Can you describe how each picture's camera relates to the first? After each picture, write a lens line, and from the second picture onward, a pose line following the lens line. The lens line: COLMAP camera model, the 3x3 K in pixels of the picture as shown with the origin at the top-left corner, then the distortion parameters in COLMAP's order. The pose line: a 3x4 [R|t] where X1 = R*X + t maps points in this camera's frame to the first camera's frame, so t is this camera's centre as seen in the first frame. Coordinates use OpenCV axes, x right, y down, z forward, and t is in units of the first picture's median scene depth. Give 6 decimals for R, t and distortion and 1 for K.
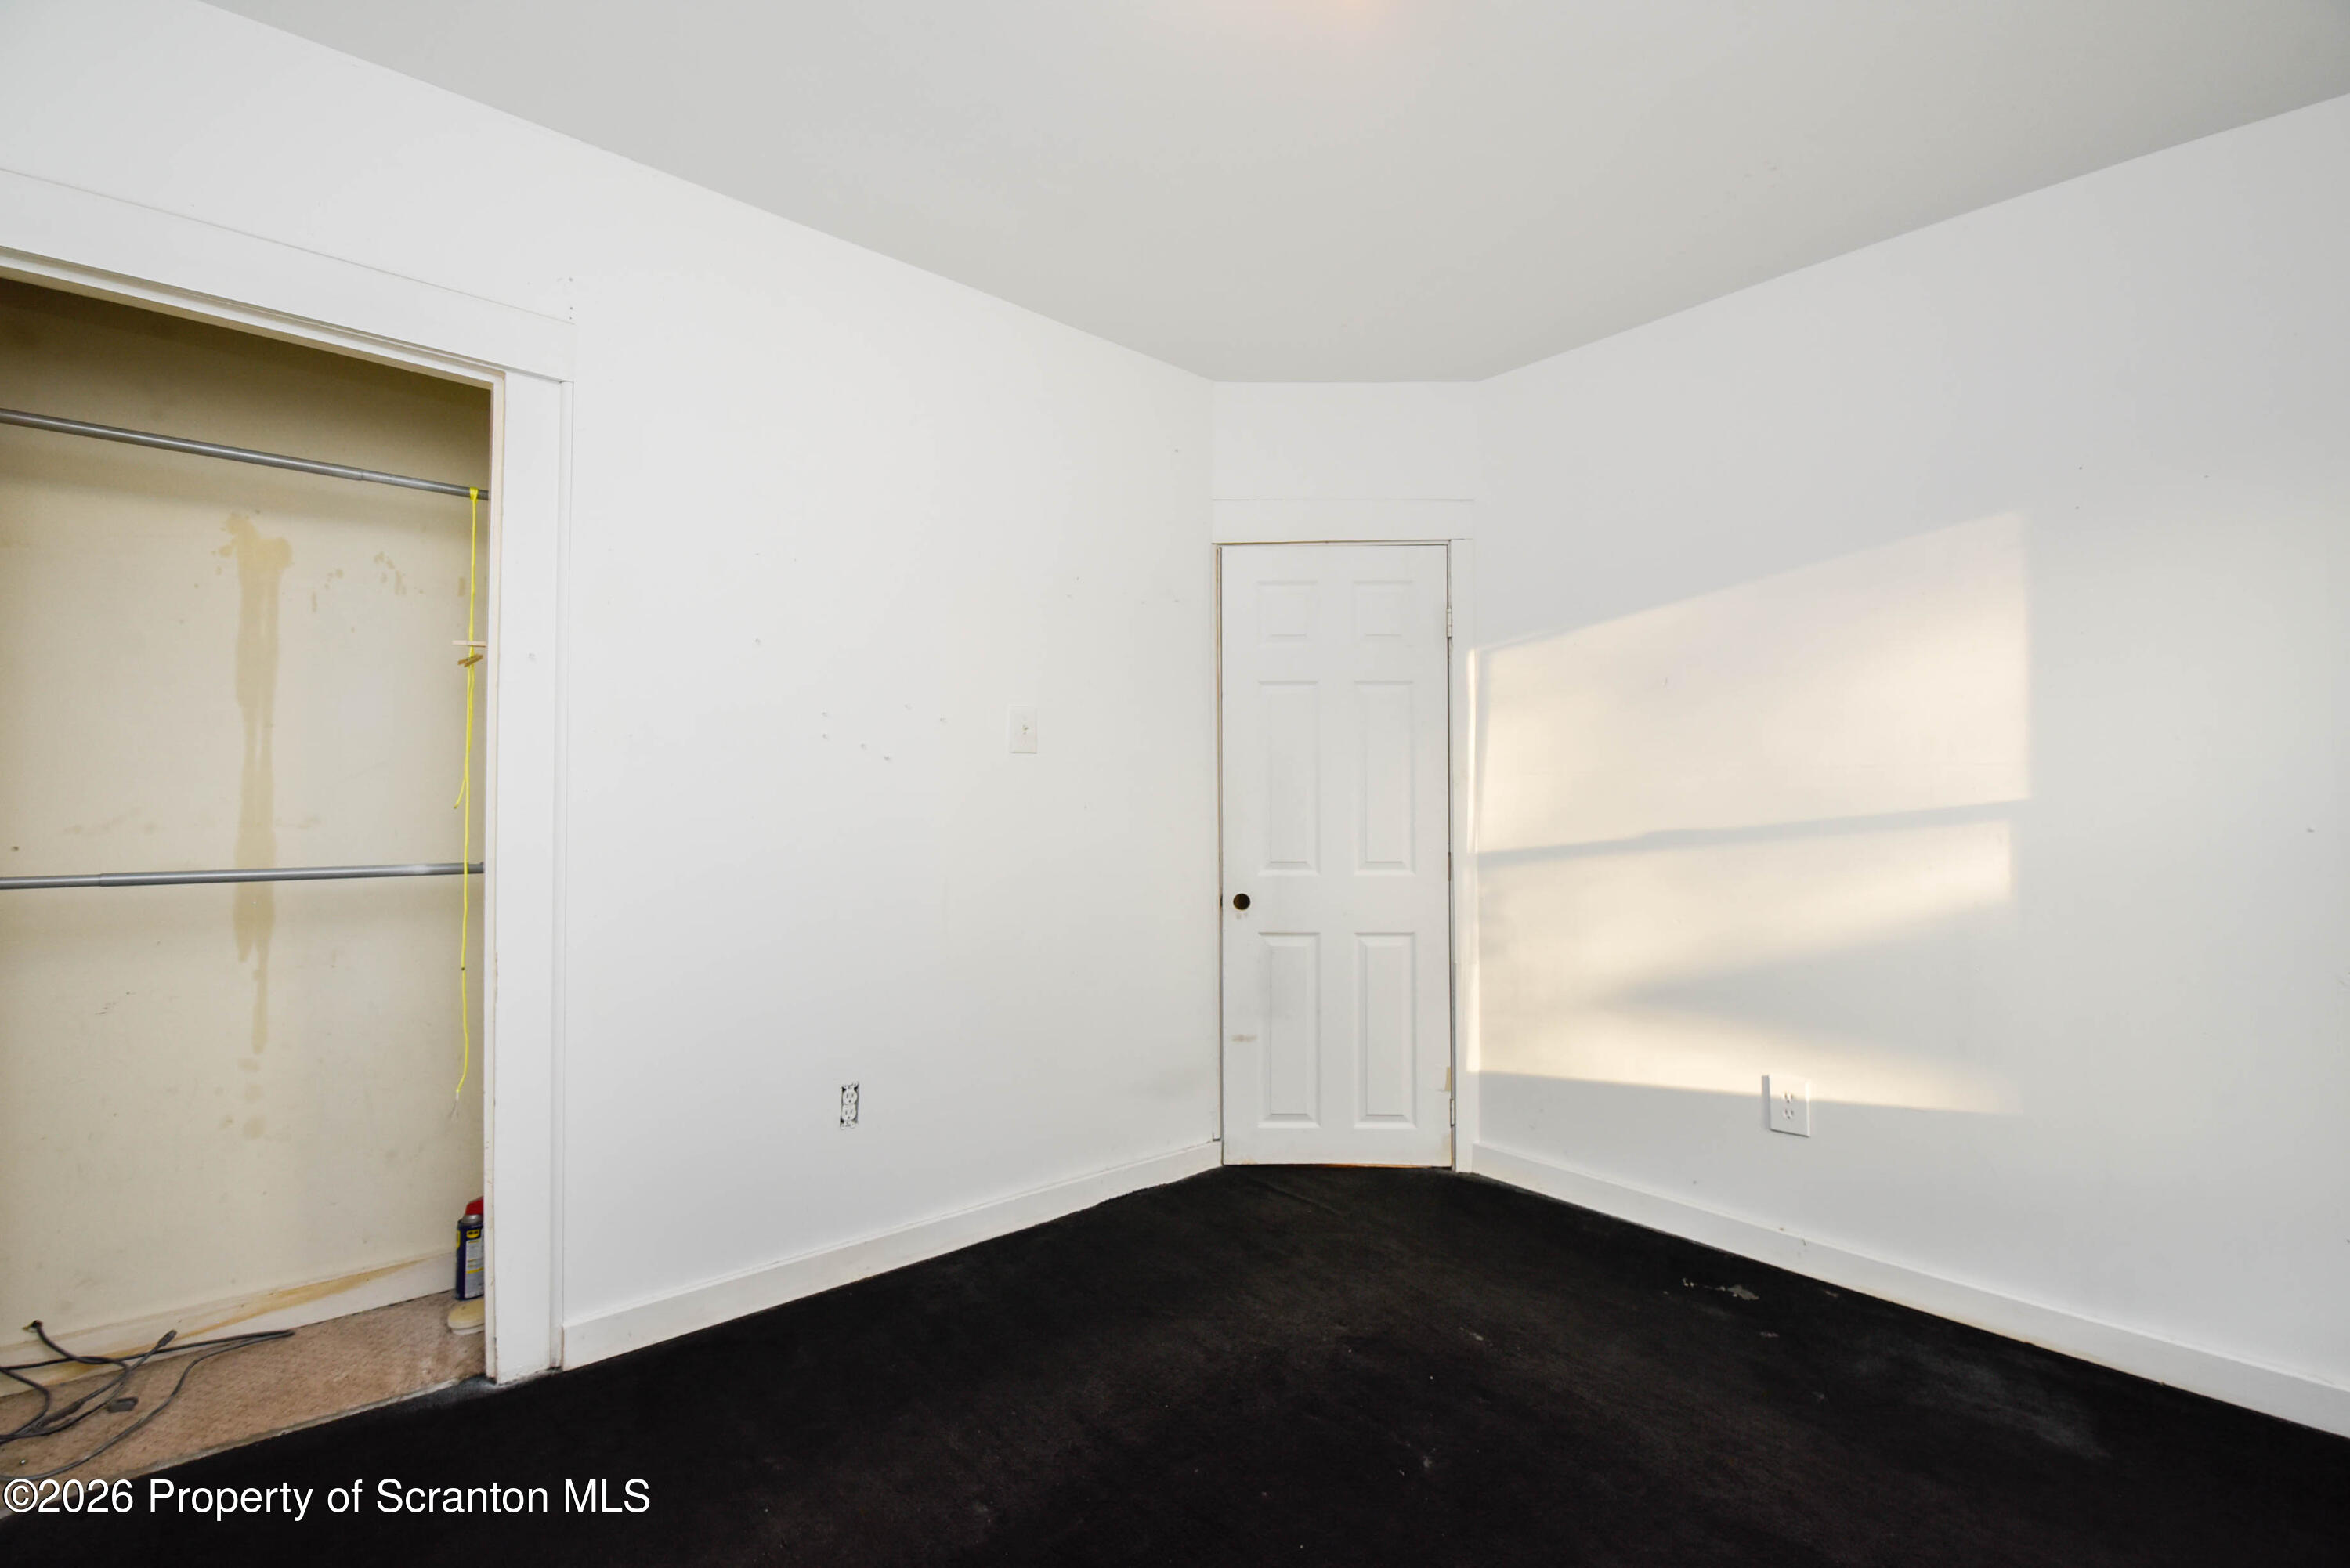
lens RADIAL K [[958.2, 0, 1175.0], [0, 958.2, 784.0], [0, 0, 1]] dist [-0.023820, -0.000122]
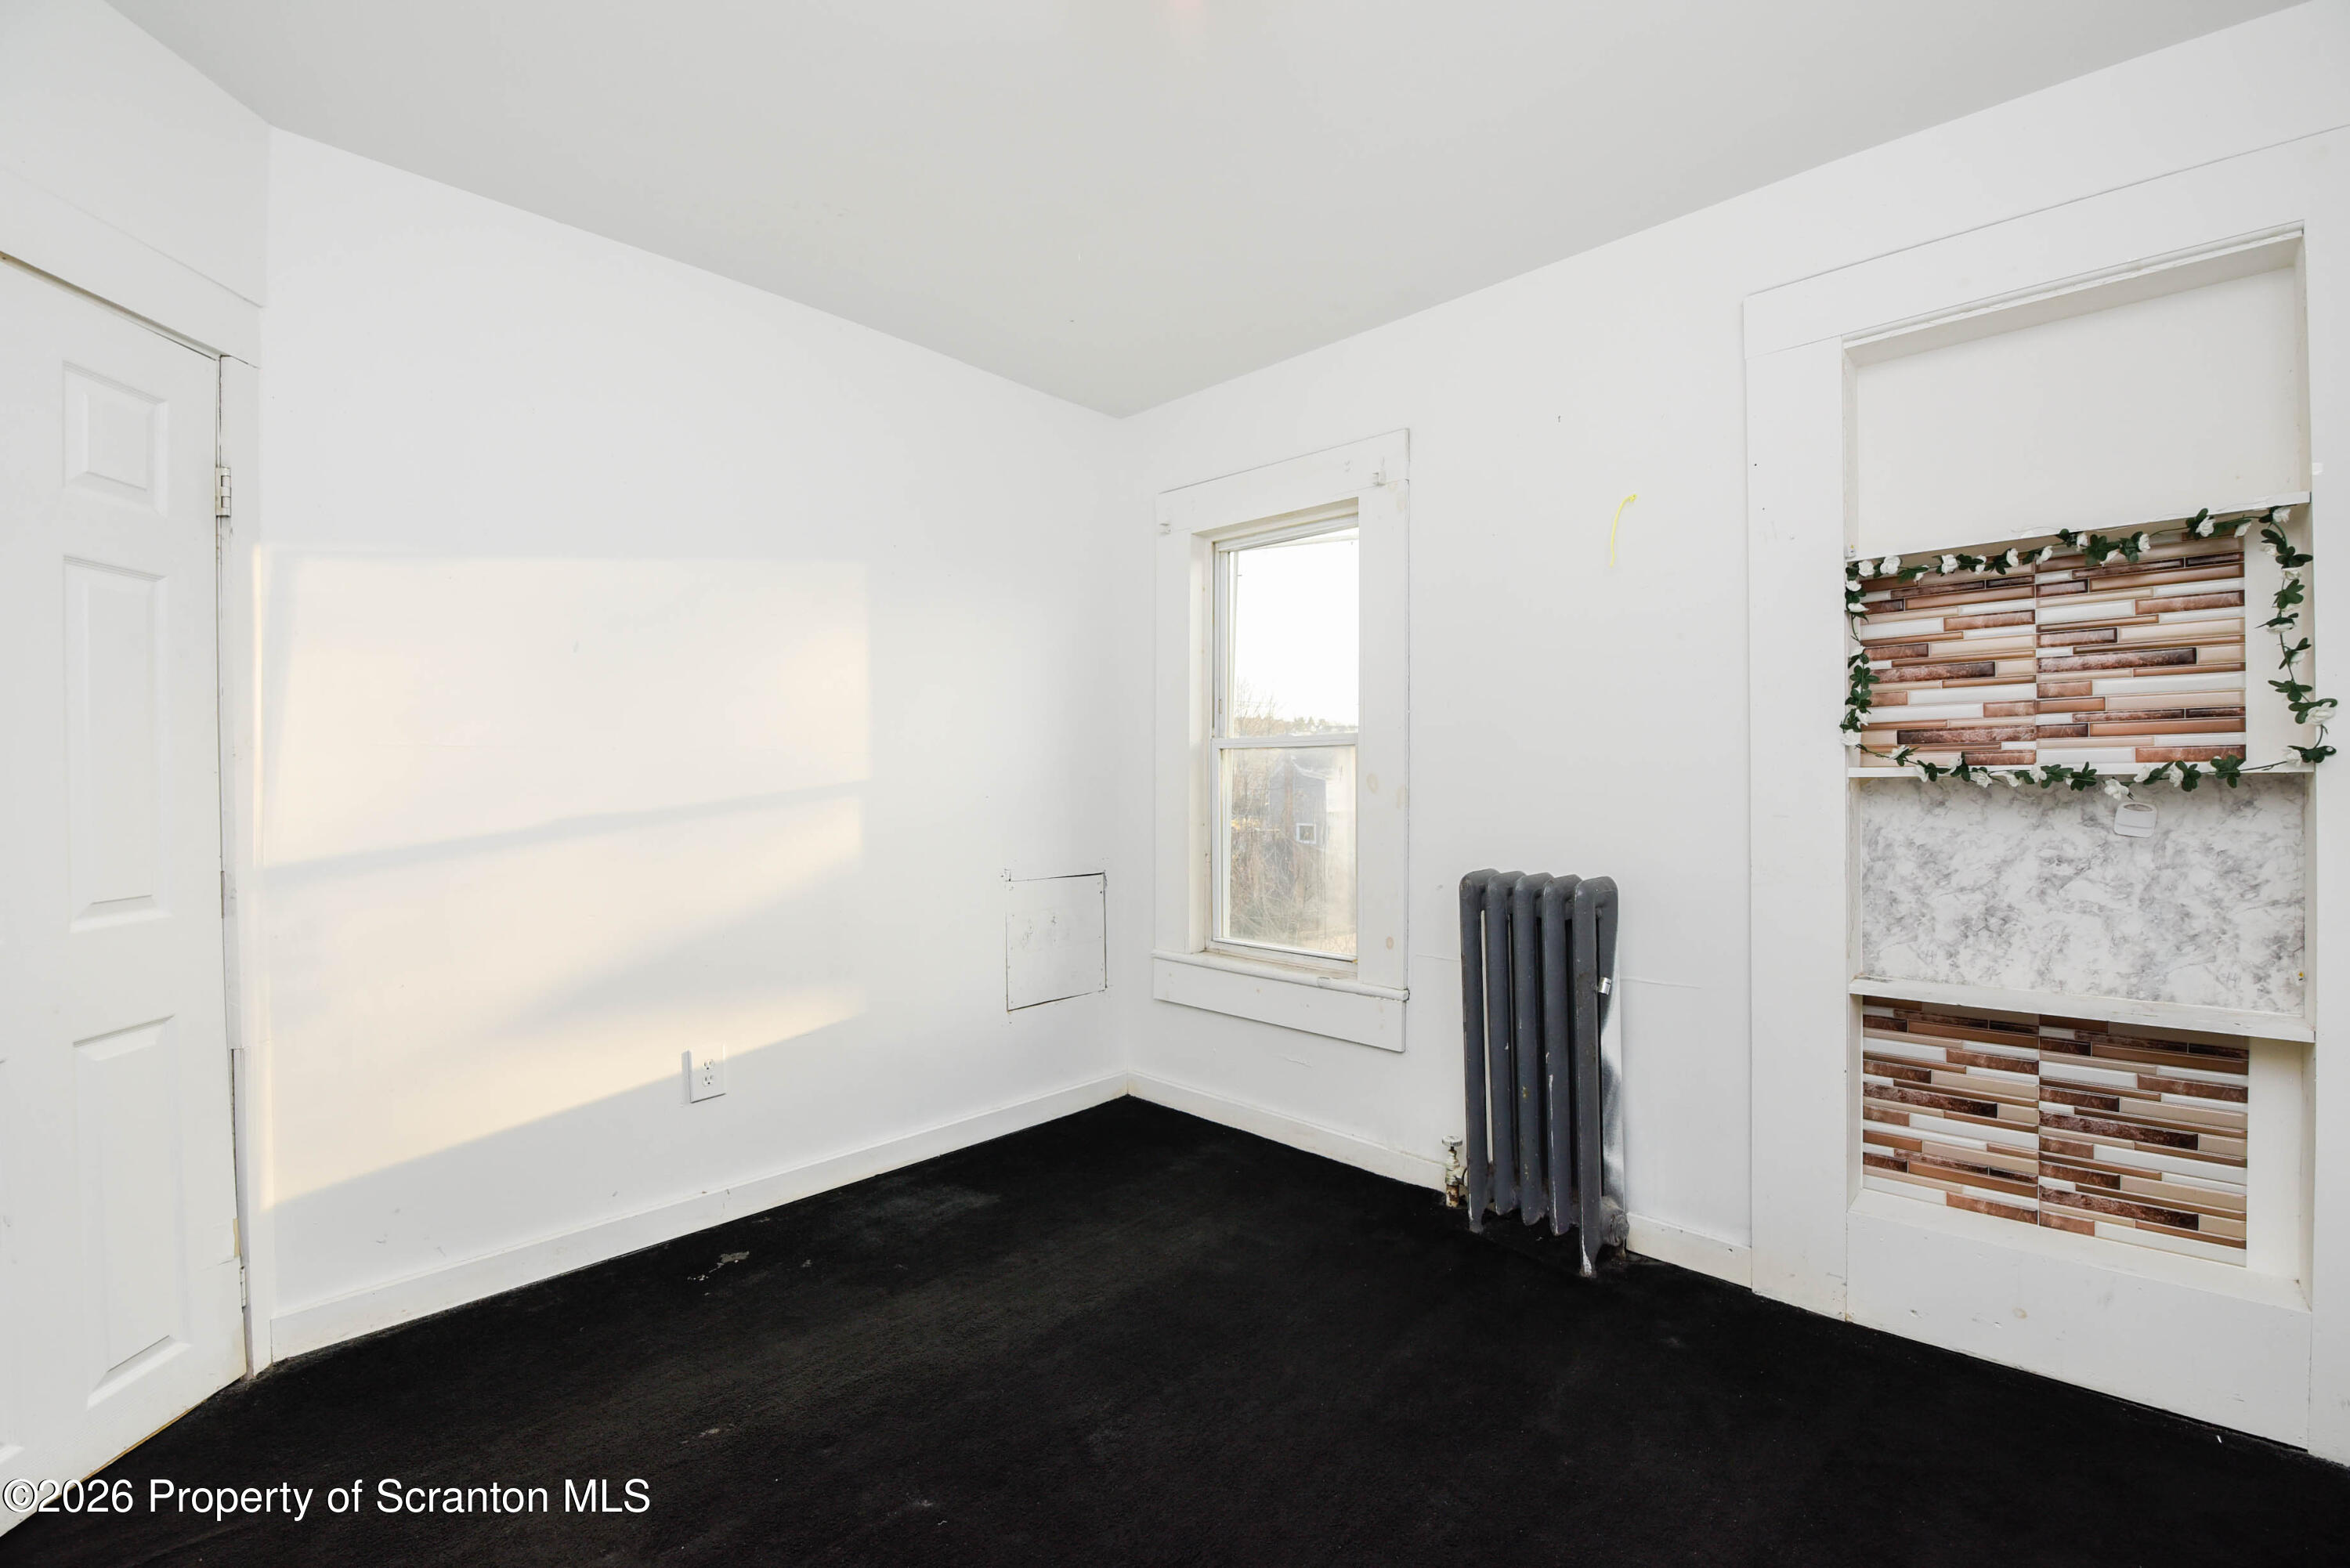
lens RADIAL K [[1005.0, 0, 1173.4], [0, 1005.0, 774.2], [0, 0, 1]] dist [-0.027818, -0.000623]
pose [[-0.072189, -0.006454, 0.997370, -0.482976], [-0.018110, 0.999823, 0.005159, -0.004672], [-0.997227, -0.017690, -0.072293, 0.567473]]
